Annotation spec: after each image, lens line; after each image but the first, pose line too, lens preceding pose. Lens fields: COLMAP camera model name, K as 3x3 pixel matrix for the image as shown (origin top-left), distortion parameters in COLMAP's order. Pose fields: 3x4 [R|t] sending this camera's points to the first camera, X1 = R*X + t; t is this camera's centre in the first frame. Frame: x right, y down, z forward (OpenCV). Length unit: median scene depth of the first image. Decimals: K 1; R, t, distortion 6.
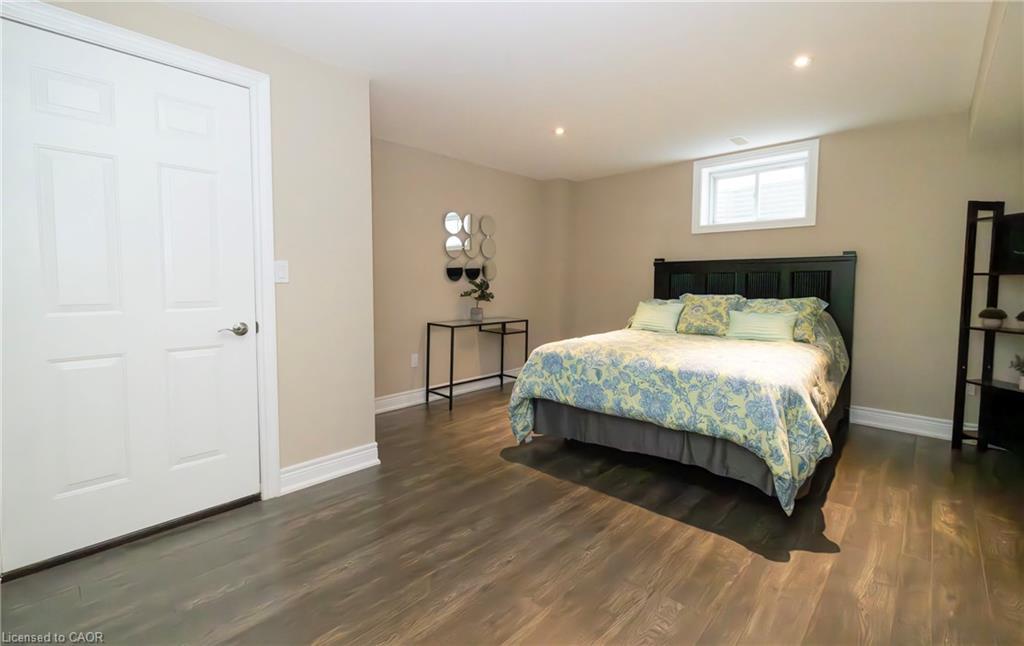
lens RADIAL K [[554.3, 0, 498.3], [0, 554.3, 322.7], [0, 0, 1]] dist [-0.013288, 0.000675]
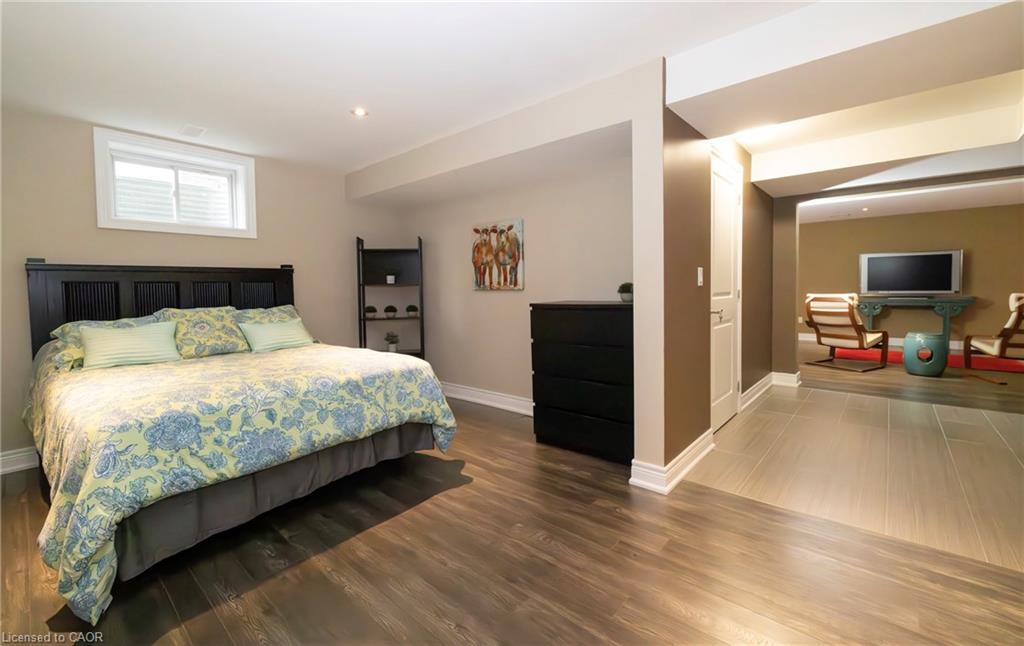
lens RADIAL K [[554.3, 0, 498.3], [0, 554.3, 322.7], [0, 0, 1]] dist [-0.013288, 0.000675]
pose [[-0.299182, -0.054210, 0.952655, -0.635675], [0.085616, 0.992833, 0.083384, -0.069106], [-0.950347, 0.106510, -0.292397, 0.949278]]
